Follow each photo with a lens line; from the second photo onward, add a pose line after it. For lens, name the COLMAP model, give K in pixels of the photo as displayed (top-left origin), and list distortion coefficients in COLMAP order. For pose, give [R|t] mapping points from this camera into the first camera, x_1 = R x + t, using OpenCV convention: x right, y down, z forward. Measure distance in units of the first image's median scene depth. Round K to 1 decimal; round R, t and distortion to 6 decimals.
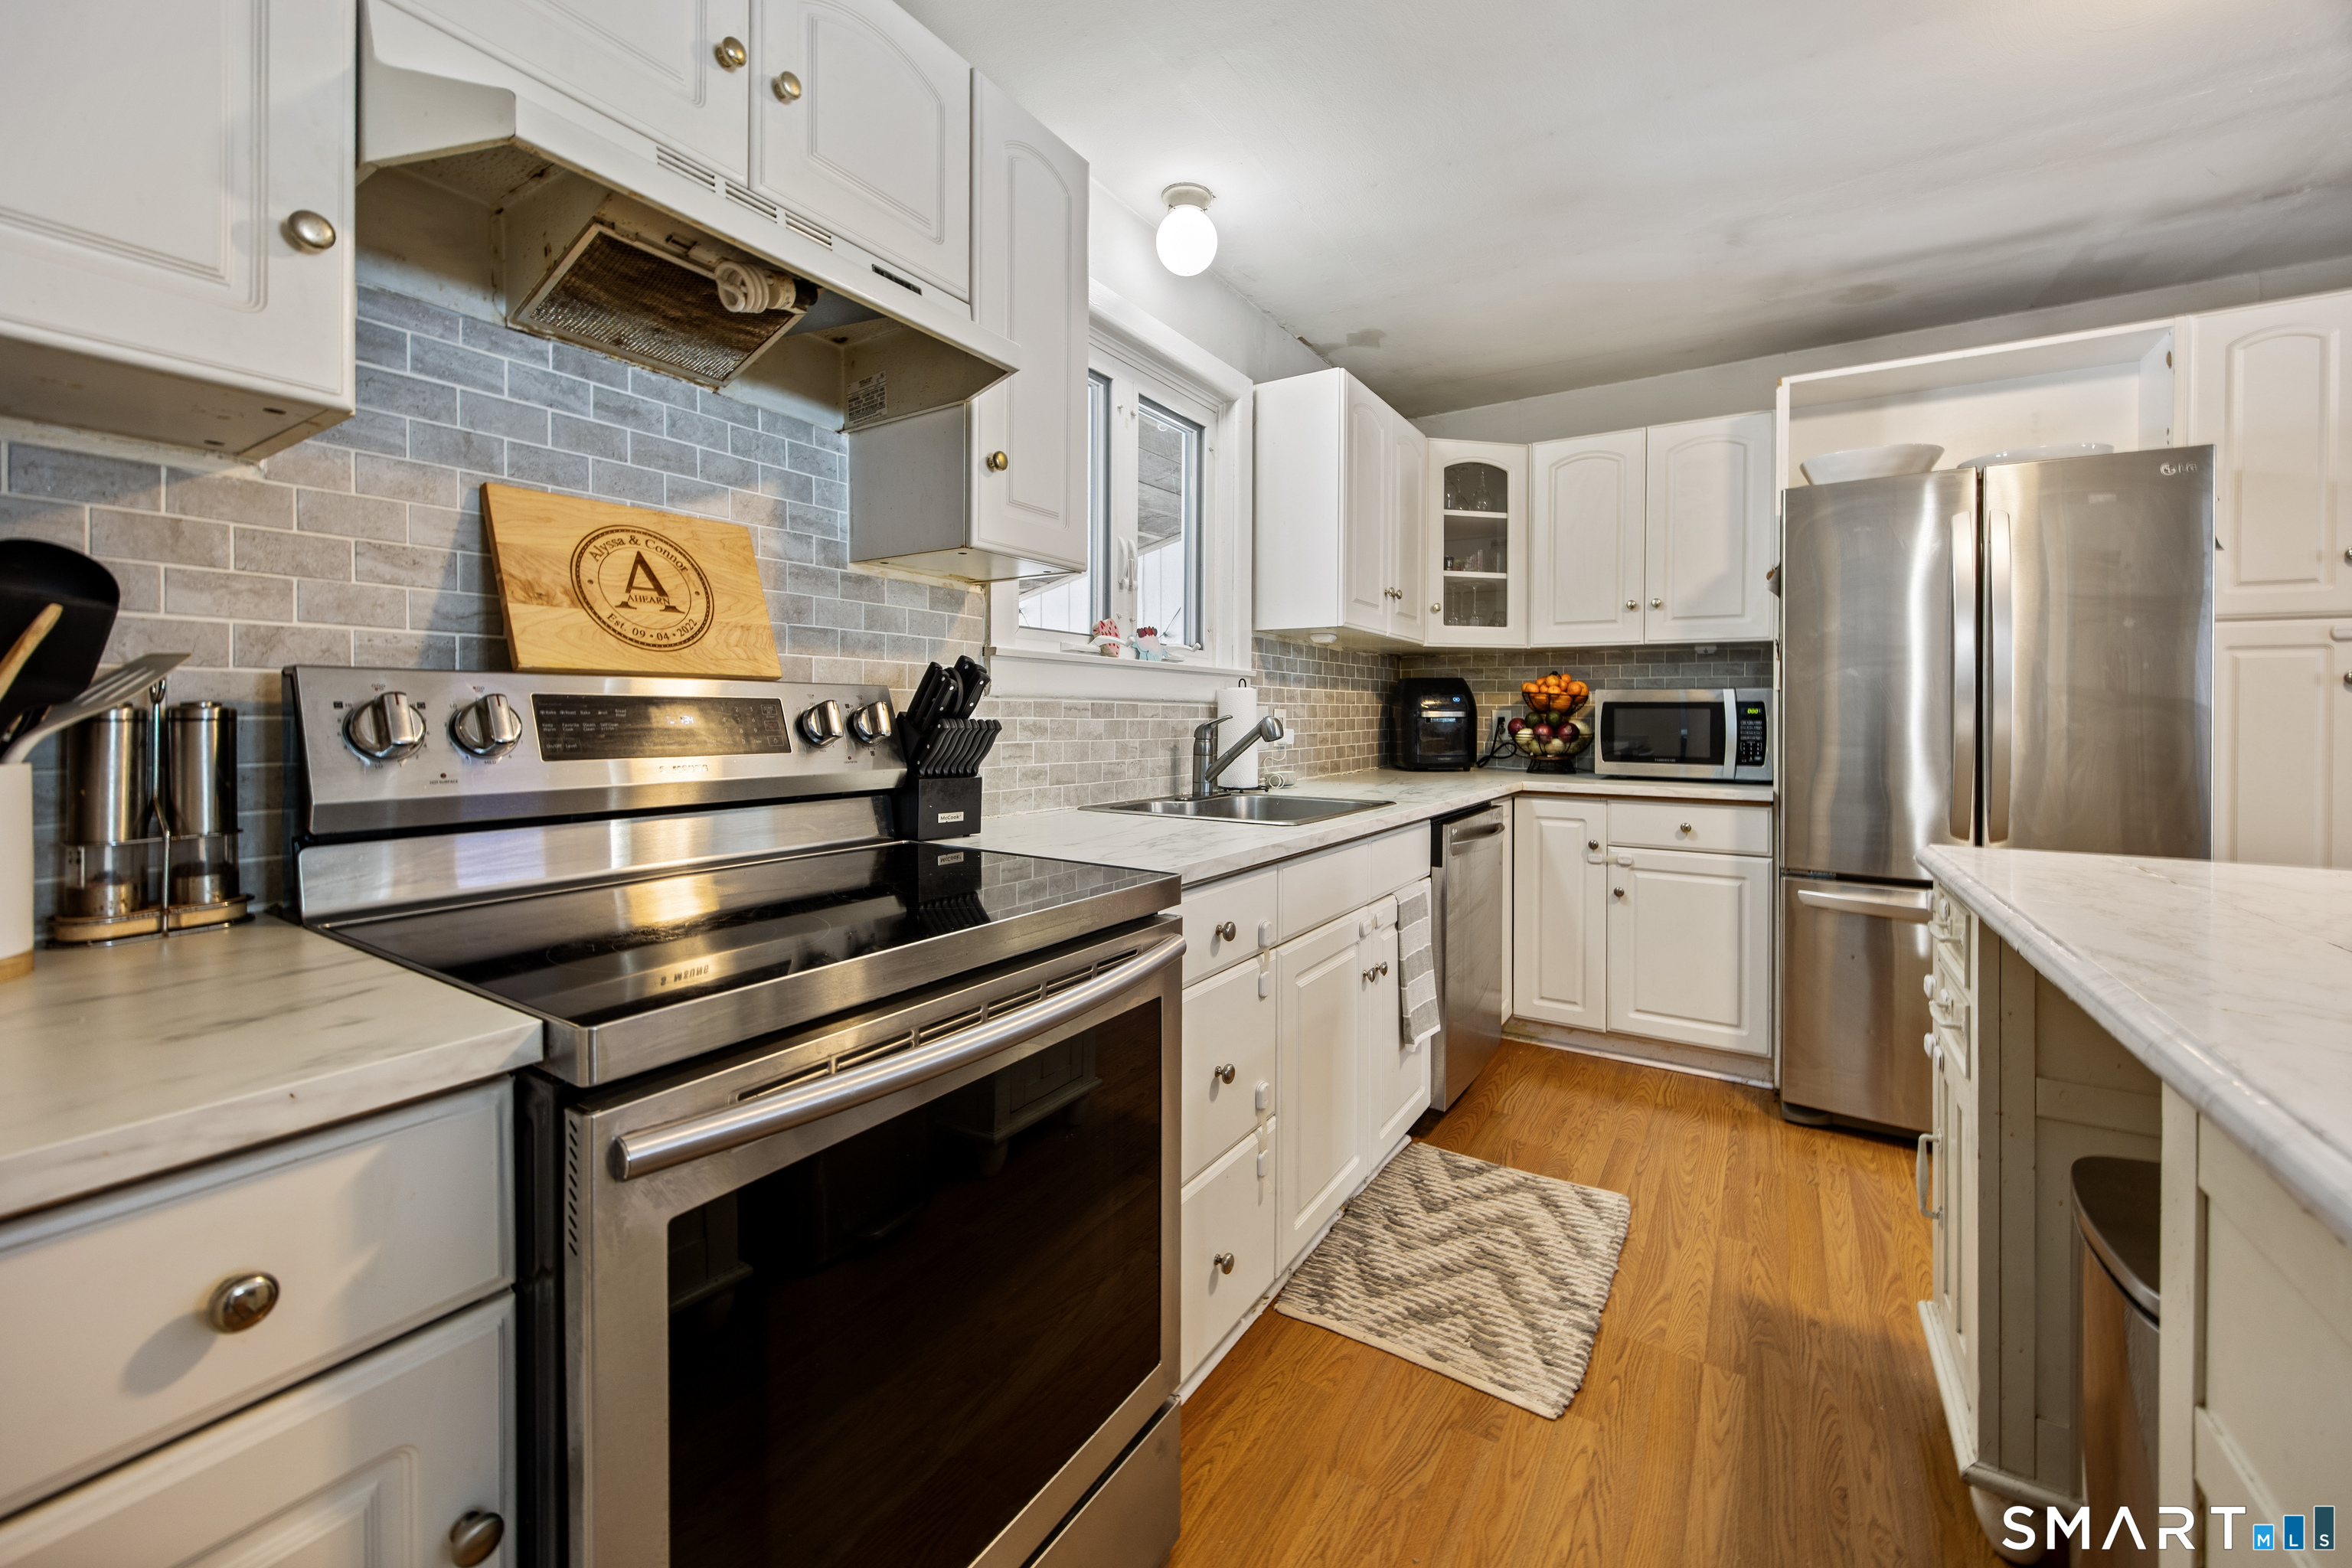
lens RADIAL K [[929.1, 0, 1160.7], [0, 929.1, 711.3], [0, 0, 1]] dist [-0.001766, 0.001195]
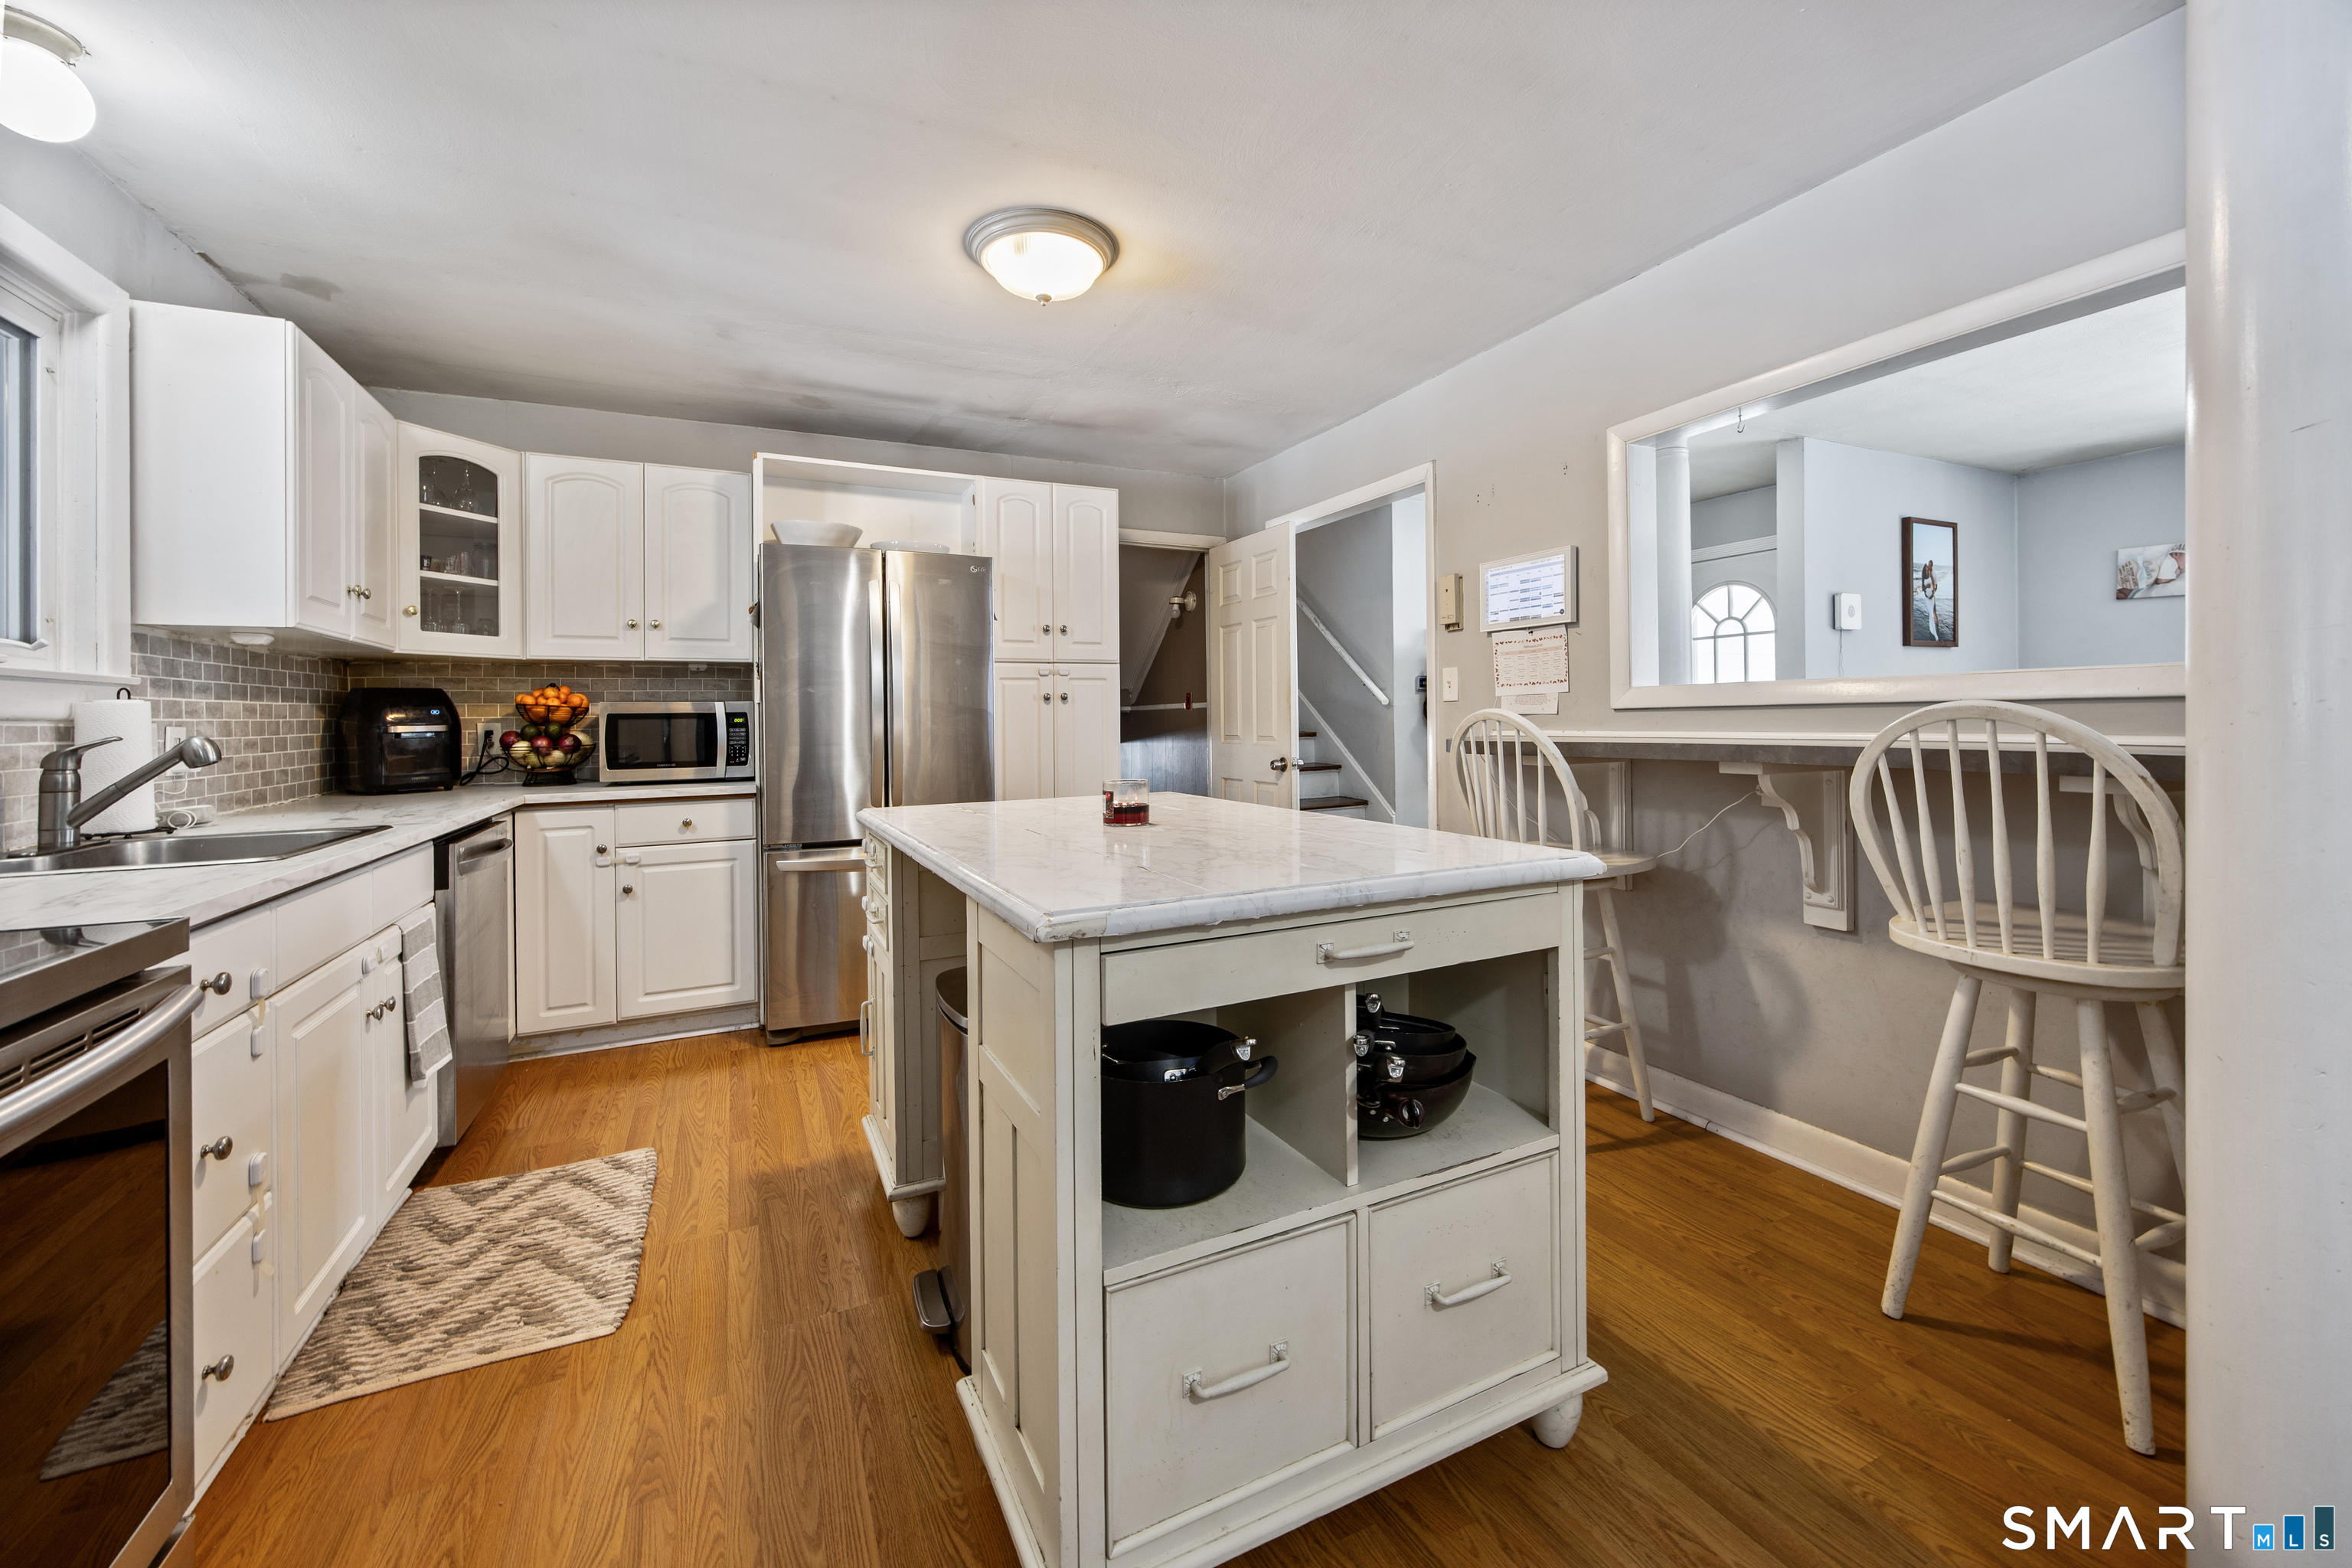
lens RADIAL K [[929.1, 0, 1167.4], [0, 929.1, 713.3], [0, 0, 1]] dist [-0.001766, 0.001195]
pose [[0.521545, -0.009395, 0.853172, -0.133142], [0.015782, 0.999875, 0.001363, -0.002576], [-0.853078, 0.012754, 0.521628, -0.138846]]
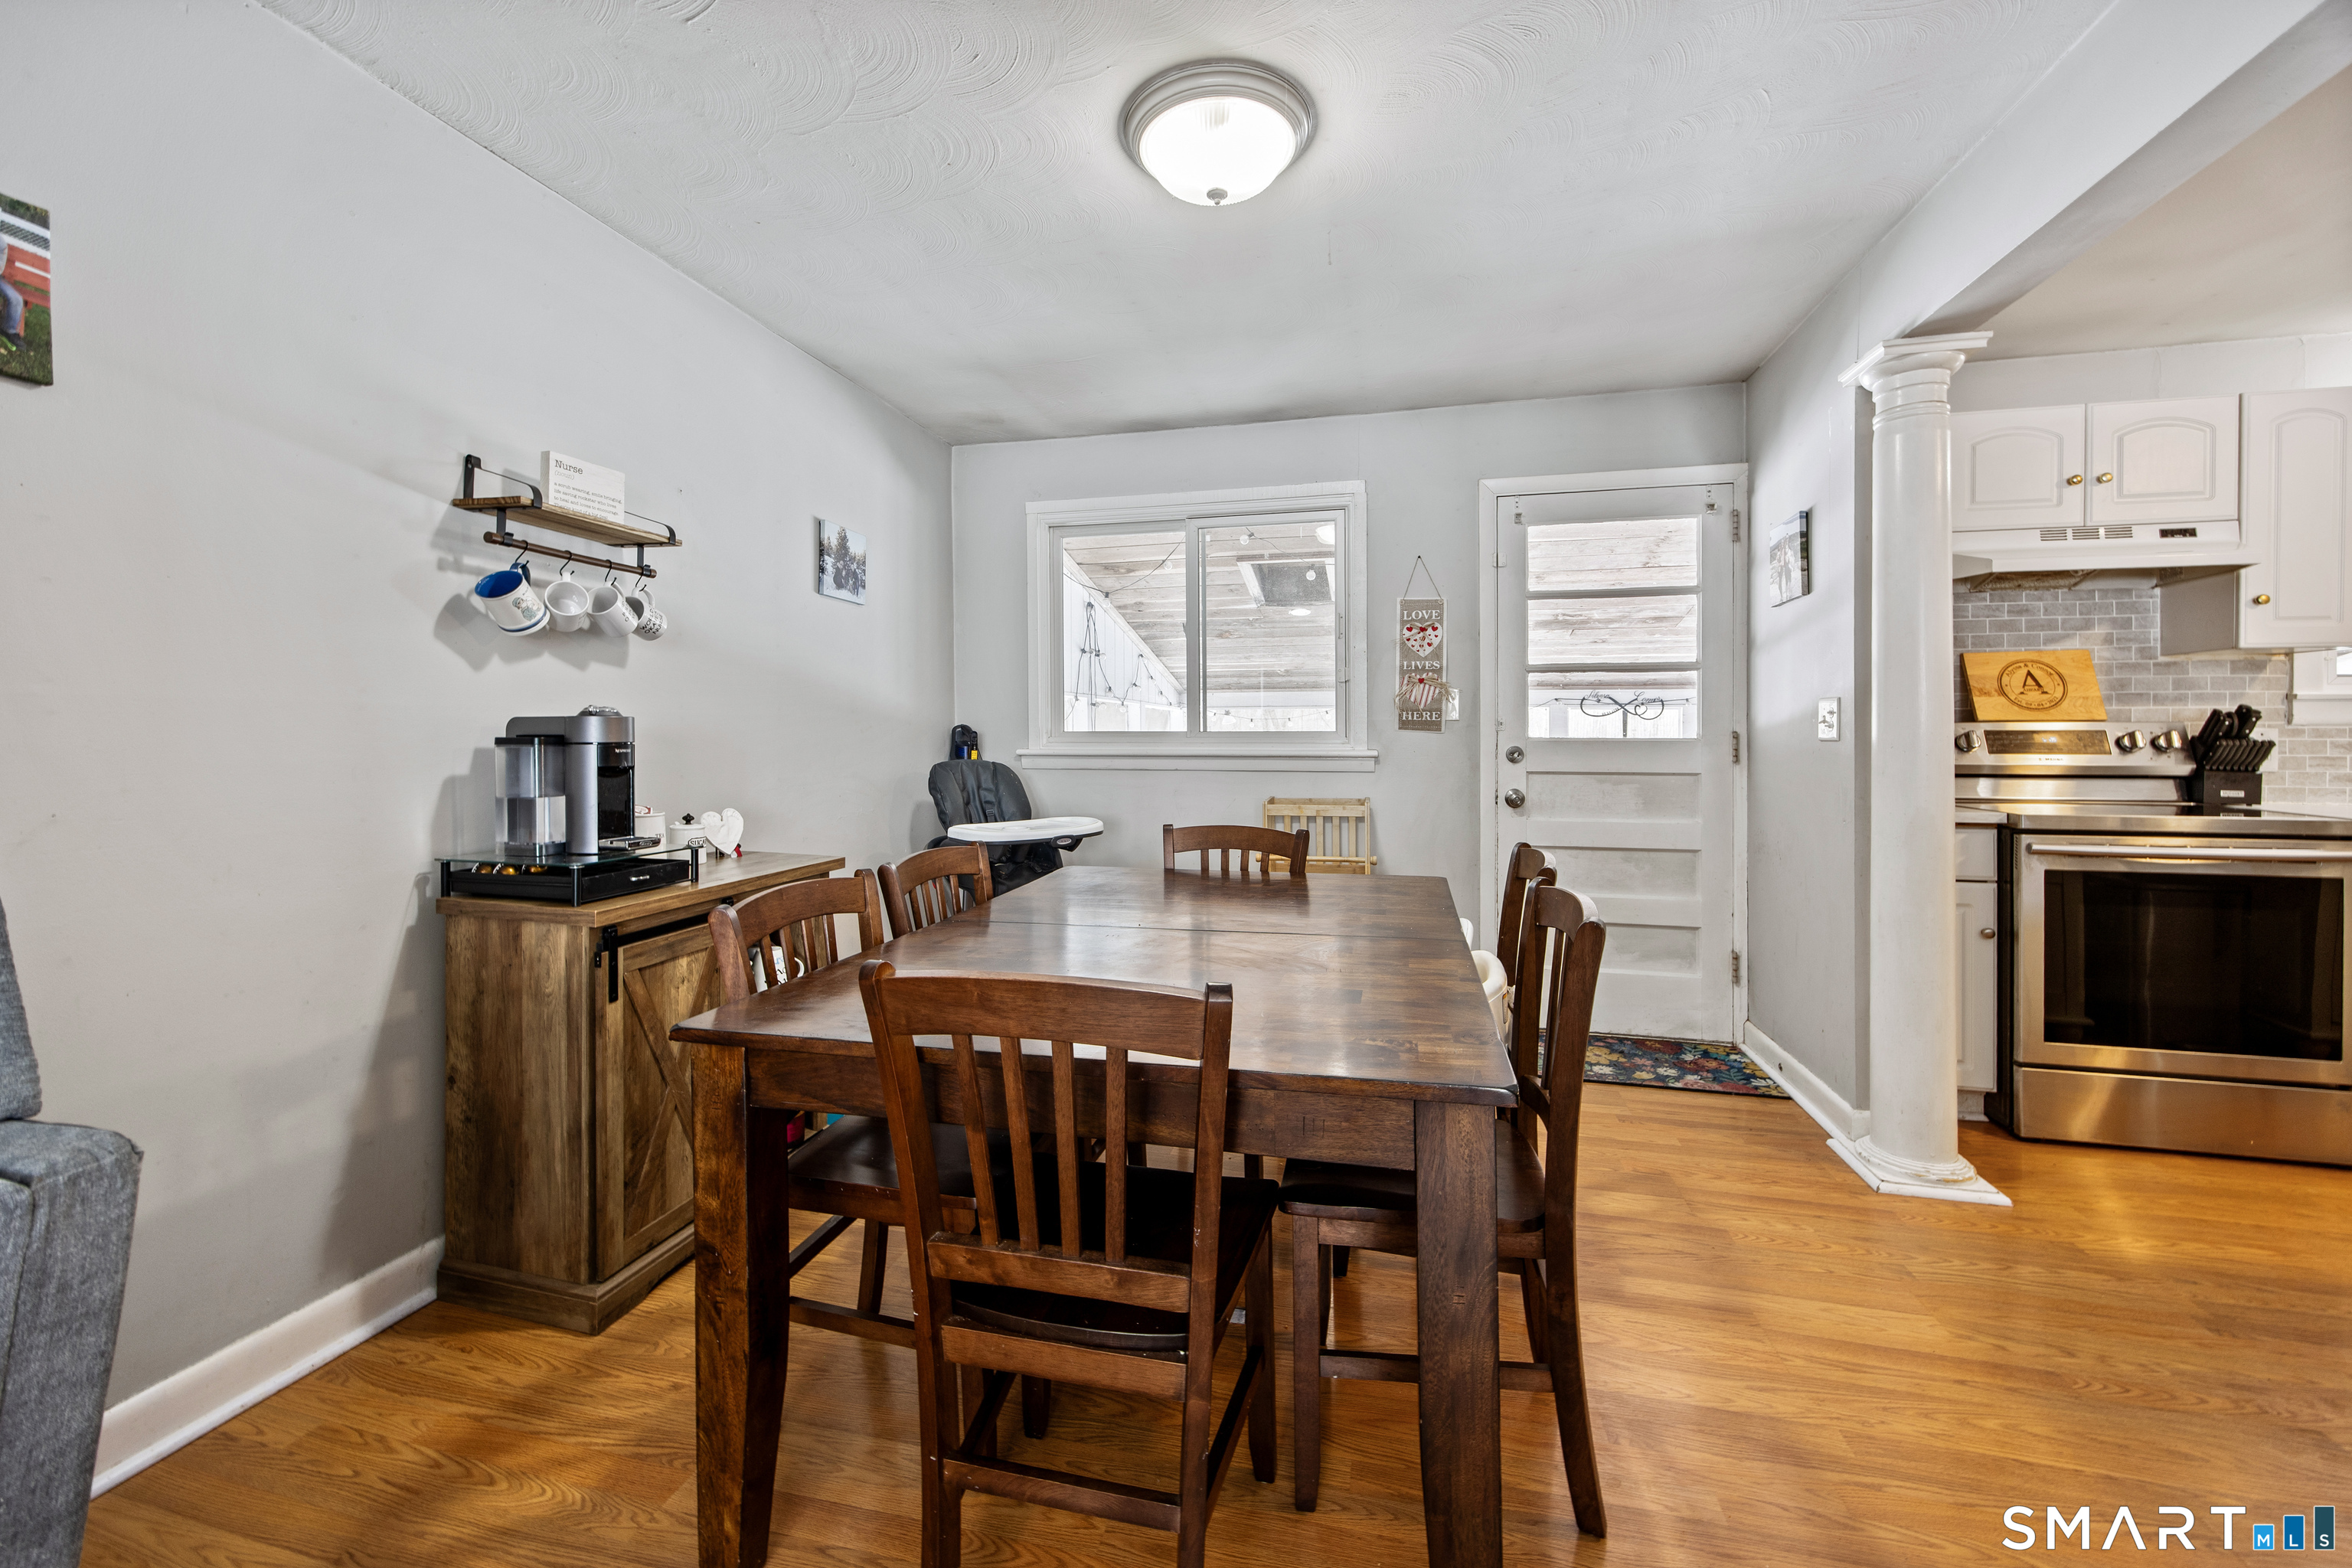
lens RADIAL K [[929.1, 0, 1170.0], [0, 929.1, 745.2], [0, 0, 1]] dist [-0.001766, 0.001195]
pose [[0.327382, 0.008043, -0.944858, 0.857147], [0.007671, 0.999908, 0.011169, -0.017399], [0.944861, -0.010904, 0.327290, -1.646694]]
